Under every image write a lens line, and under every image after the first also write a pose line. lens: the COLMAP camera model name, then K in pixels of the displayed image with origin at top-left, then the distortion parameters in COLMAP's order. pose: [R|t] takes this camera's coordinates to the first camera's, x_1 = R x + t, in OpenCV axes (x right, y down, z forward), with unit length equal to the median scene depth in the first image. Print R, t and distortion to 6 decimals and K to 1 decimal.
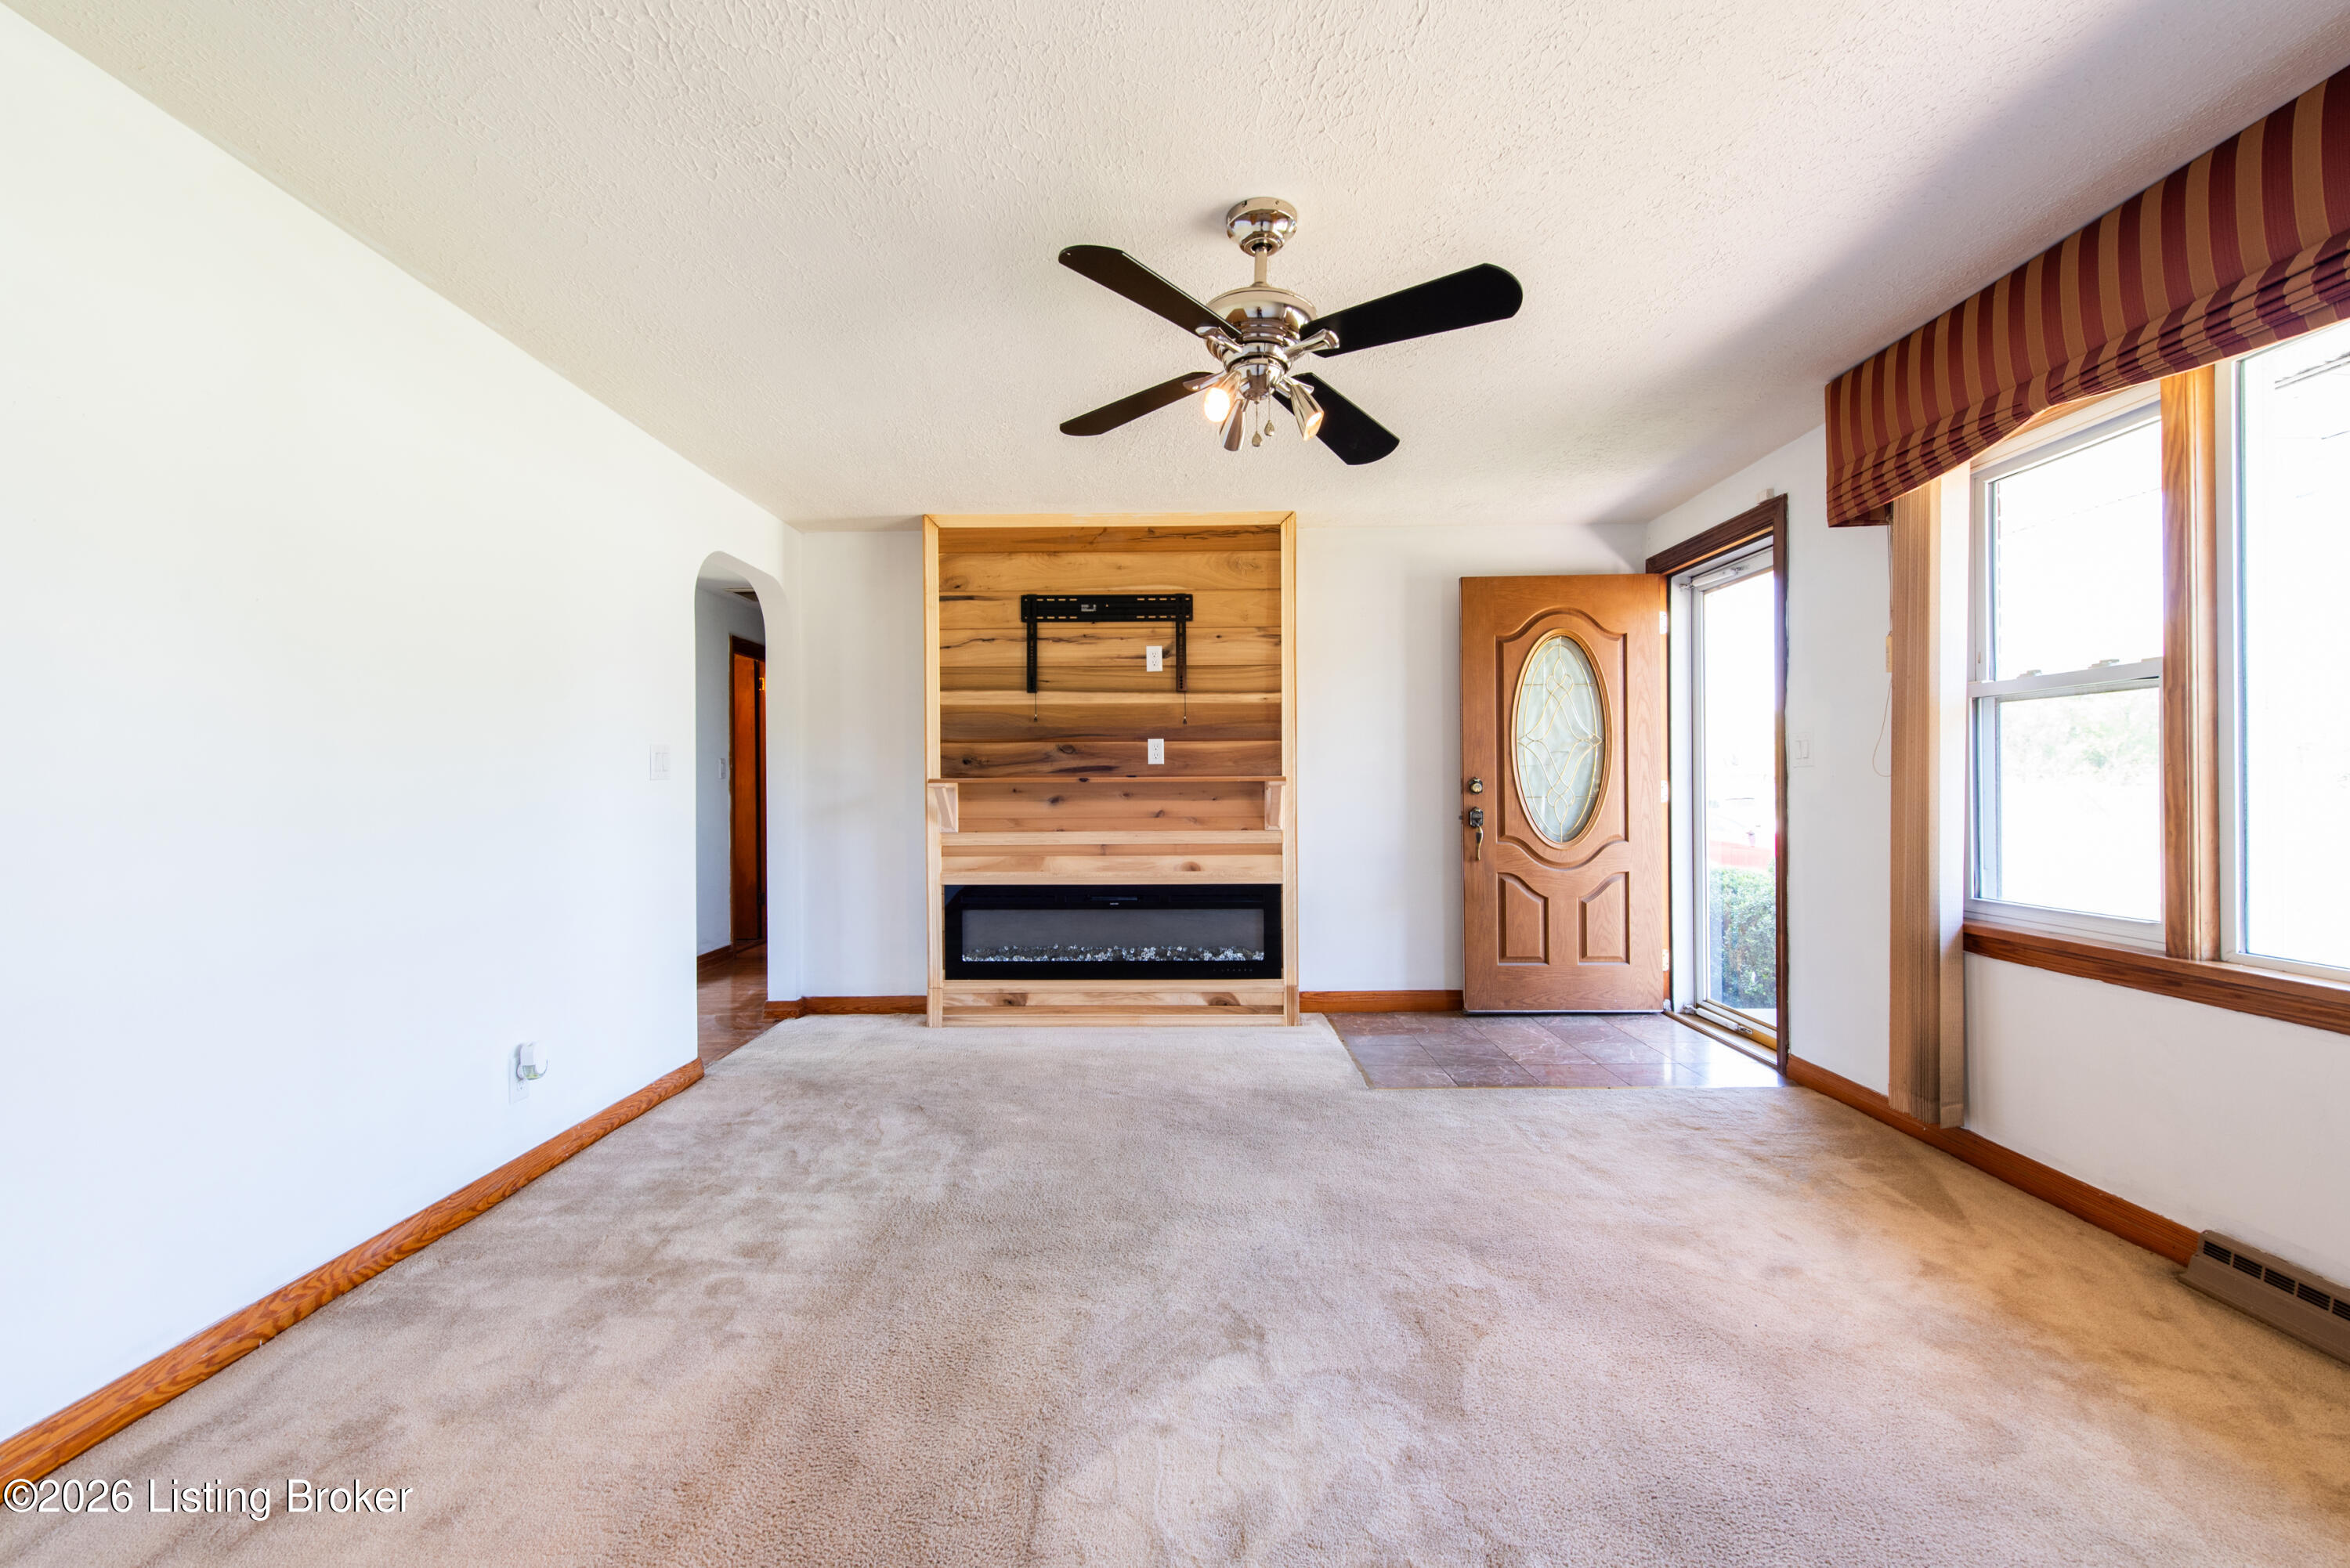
lens RADIAL K [[1013.2, 0, 1170.2], [0, 1013.2, 779.6], [0, 0, 1]] dist [0.010137, -0.002979]
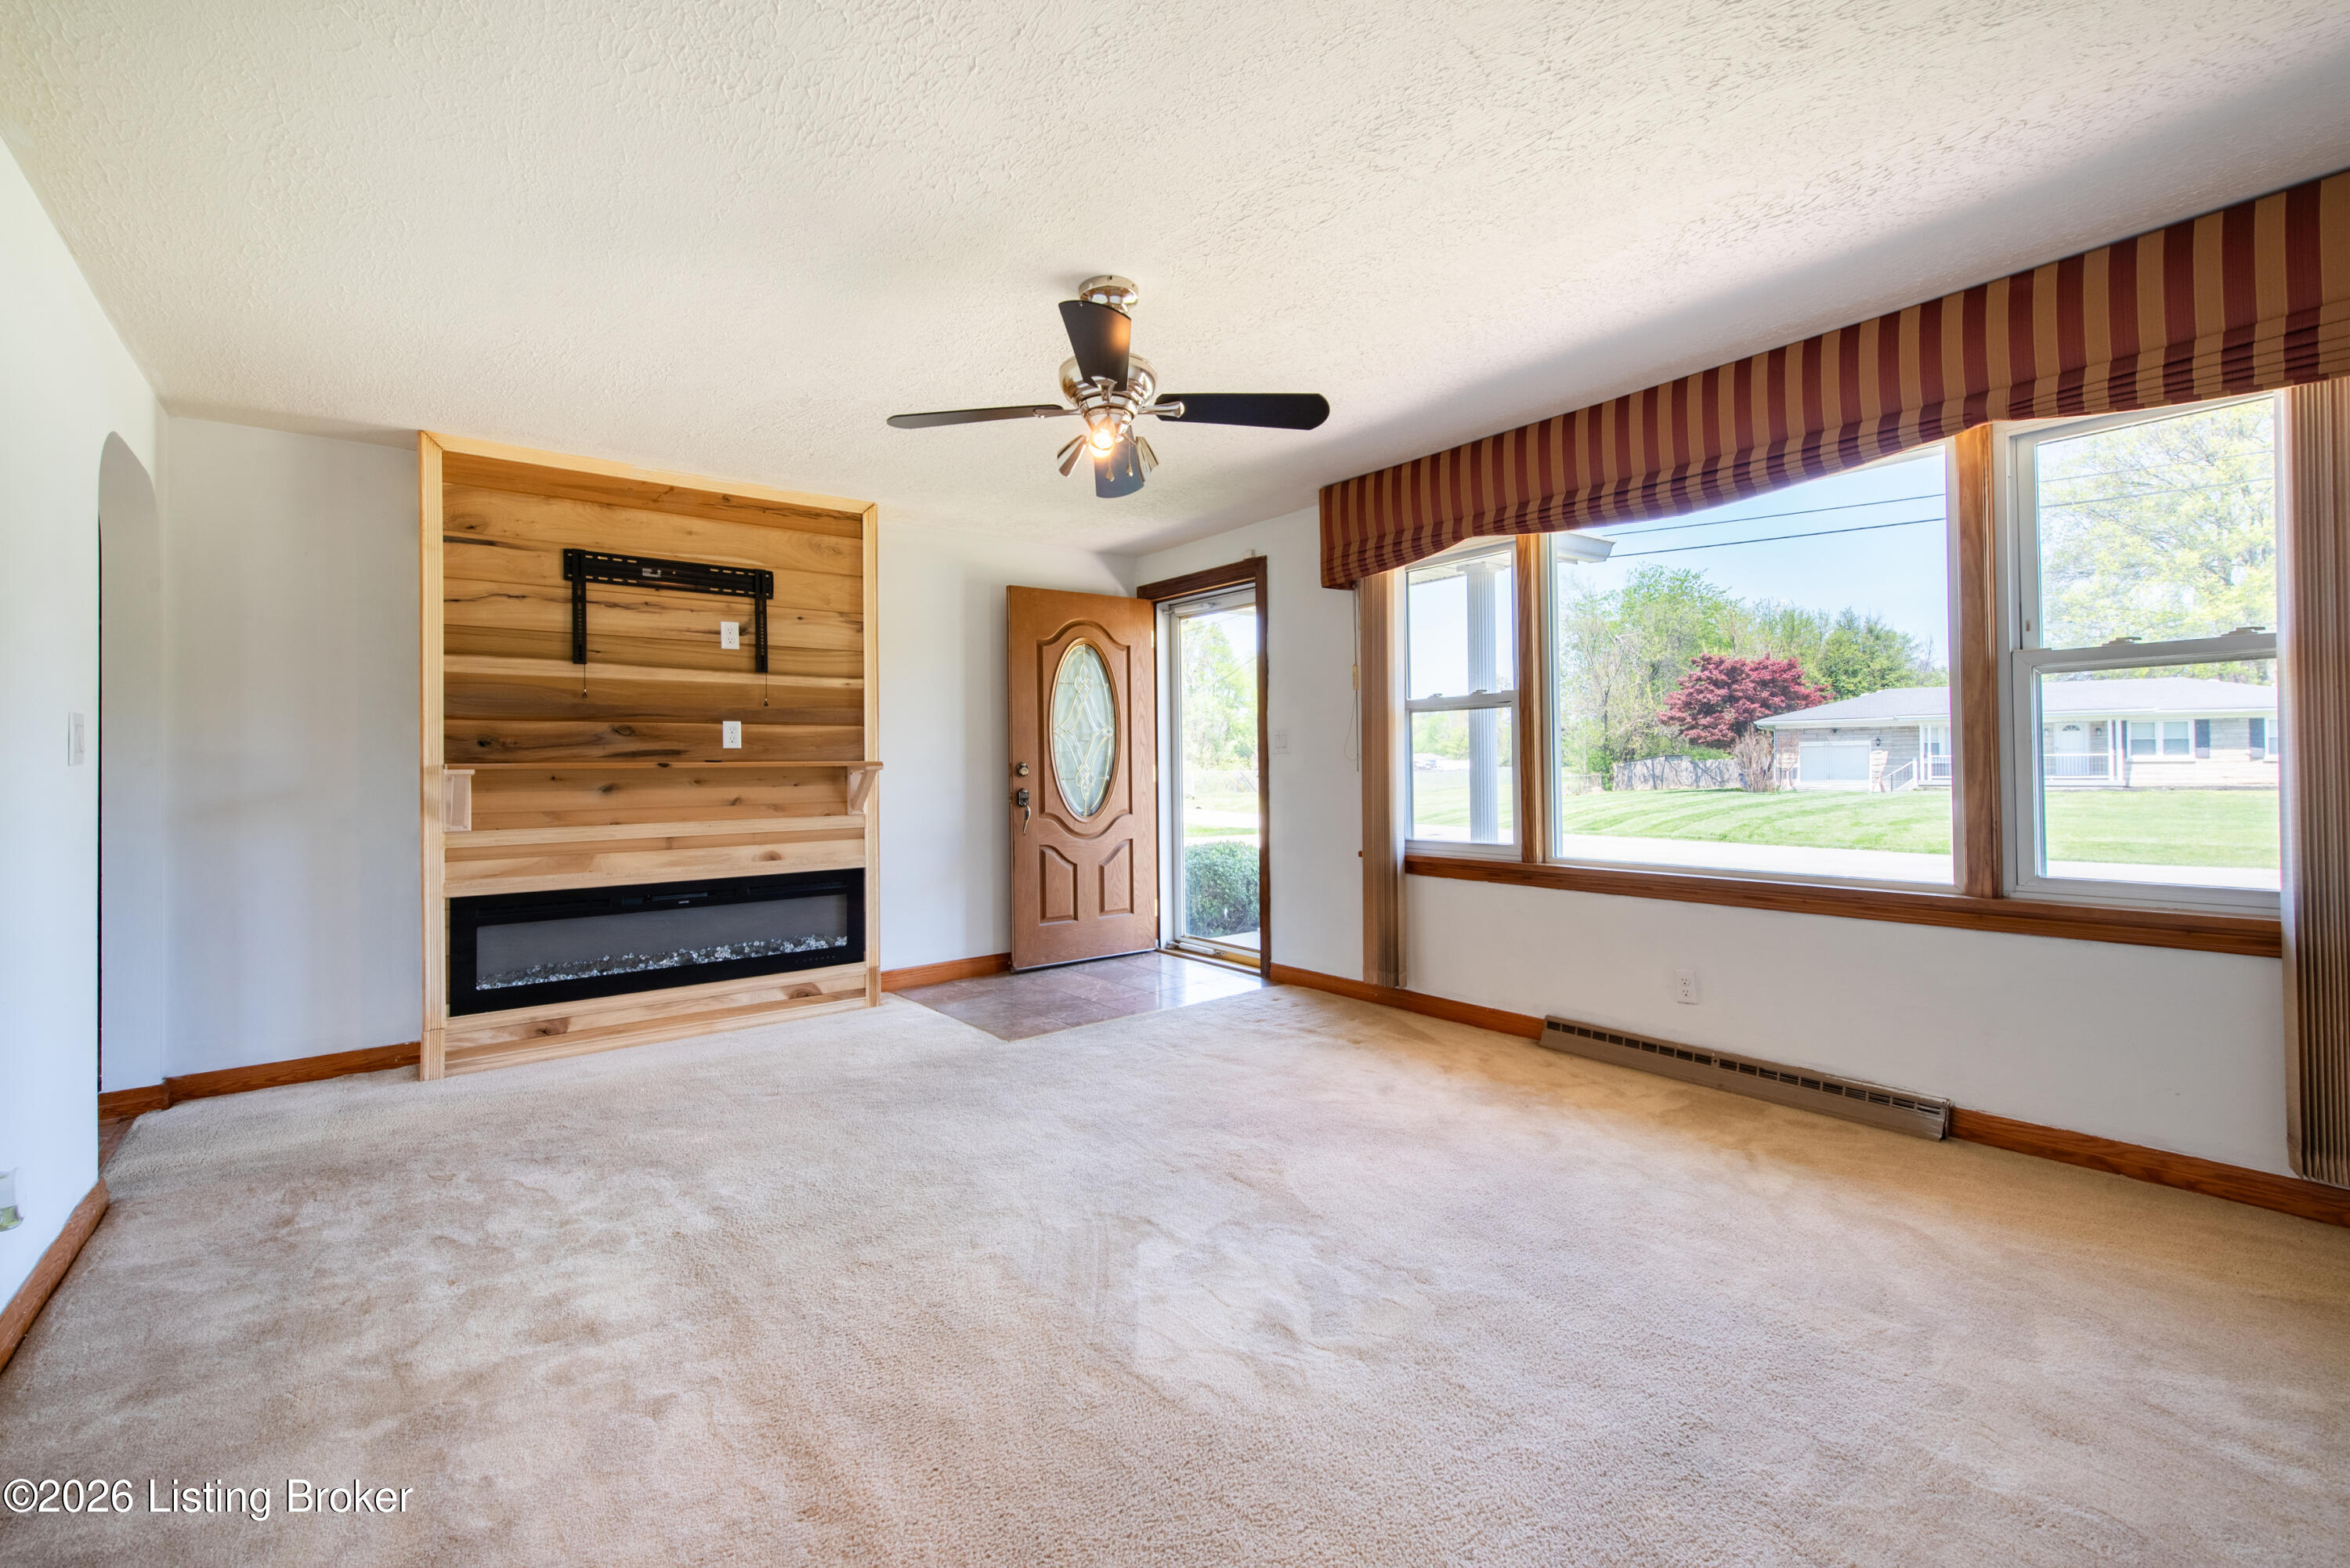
lens RADIAL K [[945.6, 0, 1262.4], [0, 945.6, 752.2], [0, 0, 1]] dist [0.012811, -0.003408]
pose [[0.776345, 0.005182, 0.630287, -0.201302], [0.004087, 0.999904, -0.013254, 0.002139], [-0.630295, 0.012866, 0.776249, 0.013236]]
